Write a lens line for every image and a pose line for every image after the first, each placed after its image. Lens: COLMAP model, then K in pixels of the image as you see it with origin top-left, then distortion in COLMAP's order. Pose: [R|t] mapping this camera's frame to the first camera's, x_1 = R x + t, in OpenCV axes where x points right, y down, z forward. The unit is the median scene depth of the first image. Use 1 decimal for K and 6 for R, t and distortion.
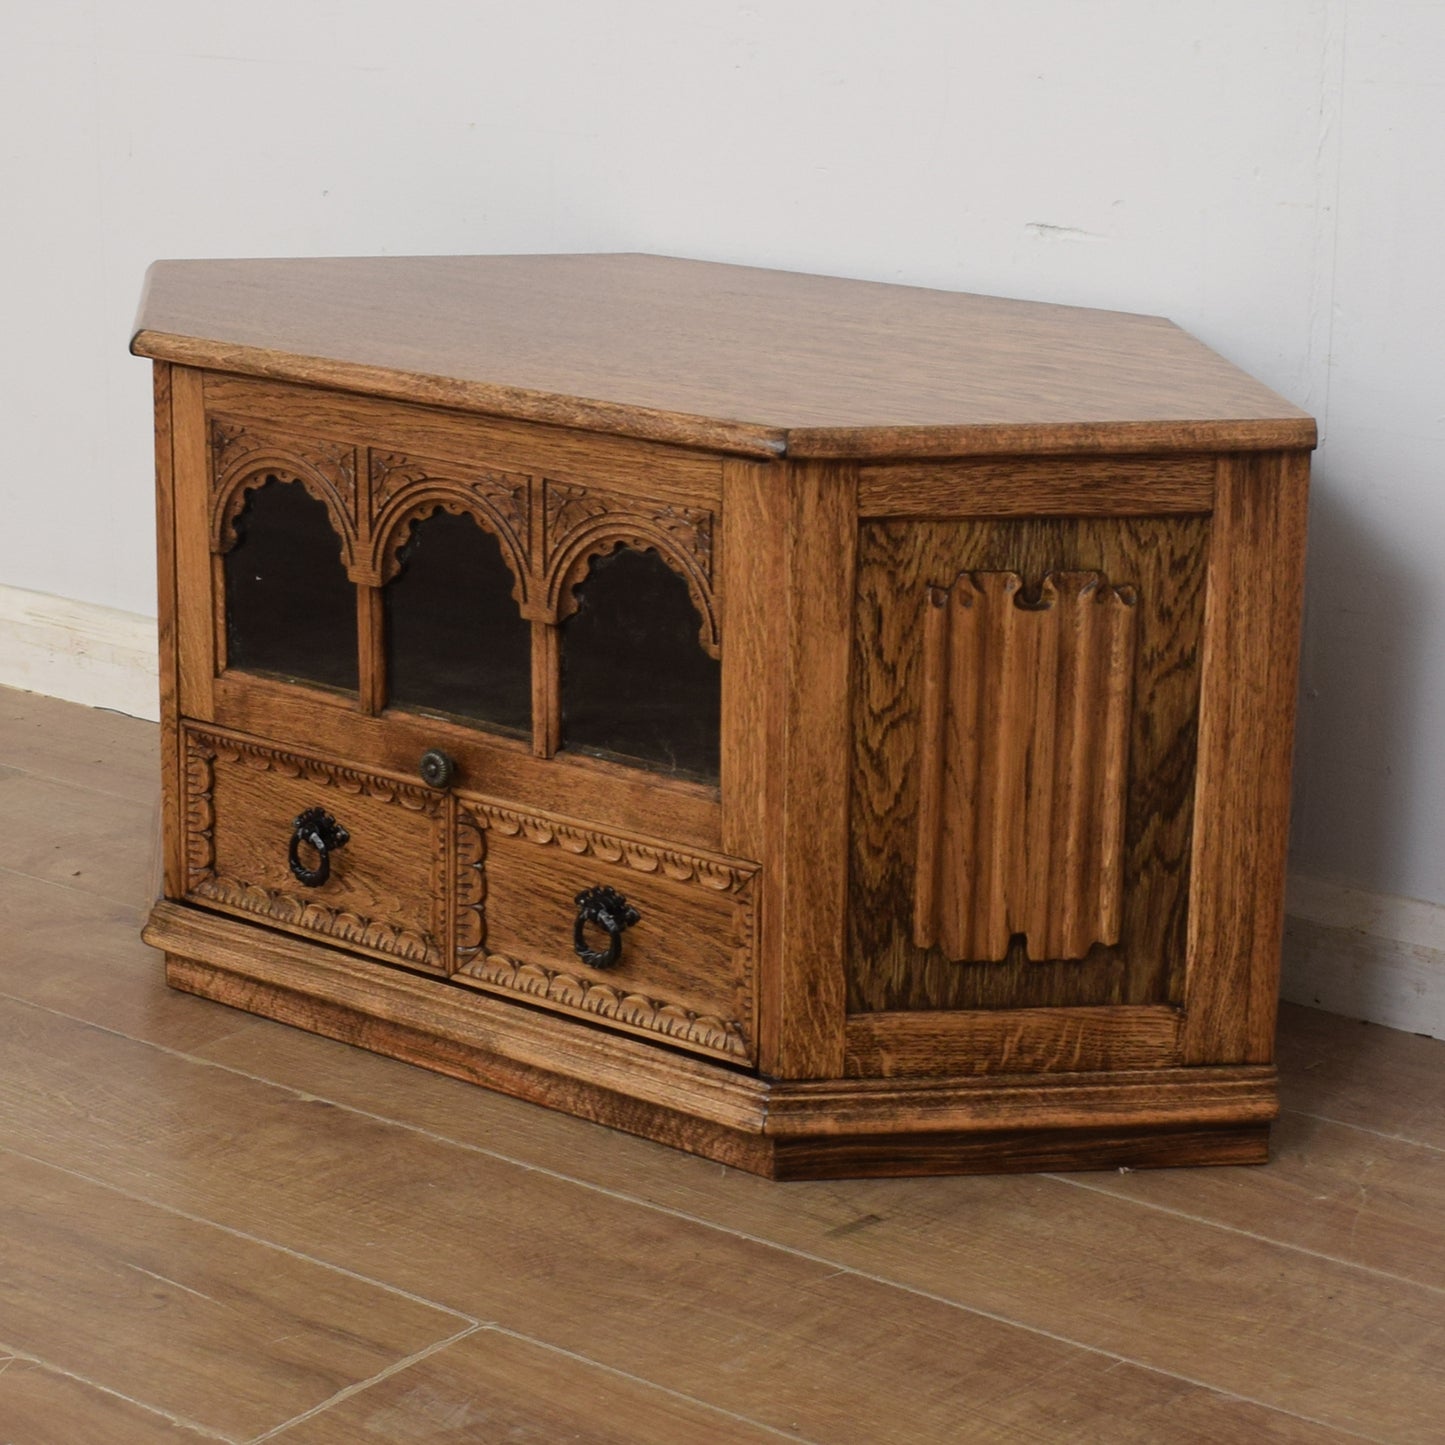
lens RADIAL K [[3497.8, 0, 586.8], [0, 3497.8, 758.8], [0, 0, 1]] dist [-0.049194, -0.313521]
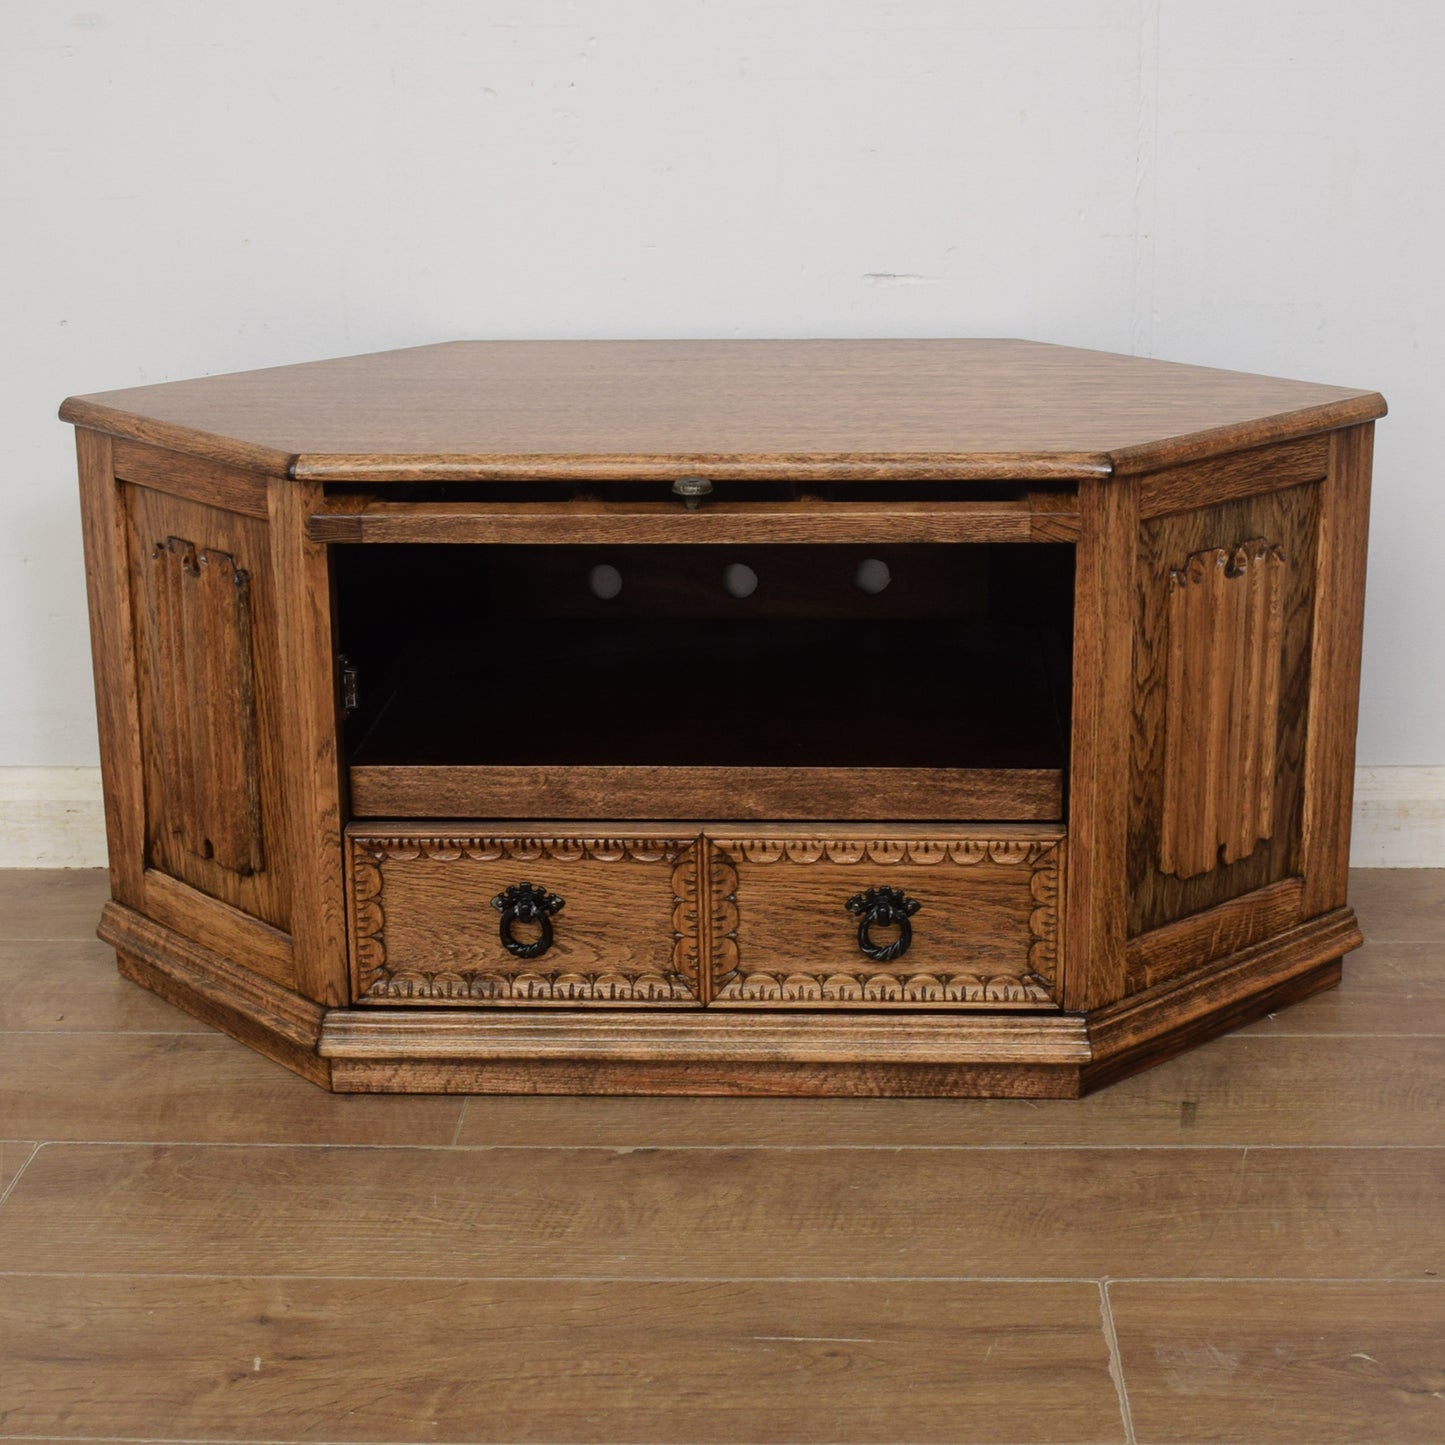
lens RADIAL K [[2678.6, 0, 760.7], [0, 2678.6, 722.0], [0, 0, 1]] dist [-0.053969, -0.135190]
pose [[0.792878, -0.185714, 0.580392, -0.531505], [0.182797, 0.981053, 0.064196, -0.080127], [-0.581317, 0.055194, 0.811803, 0.337077]]
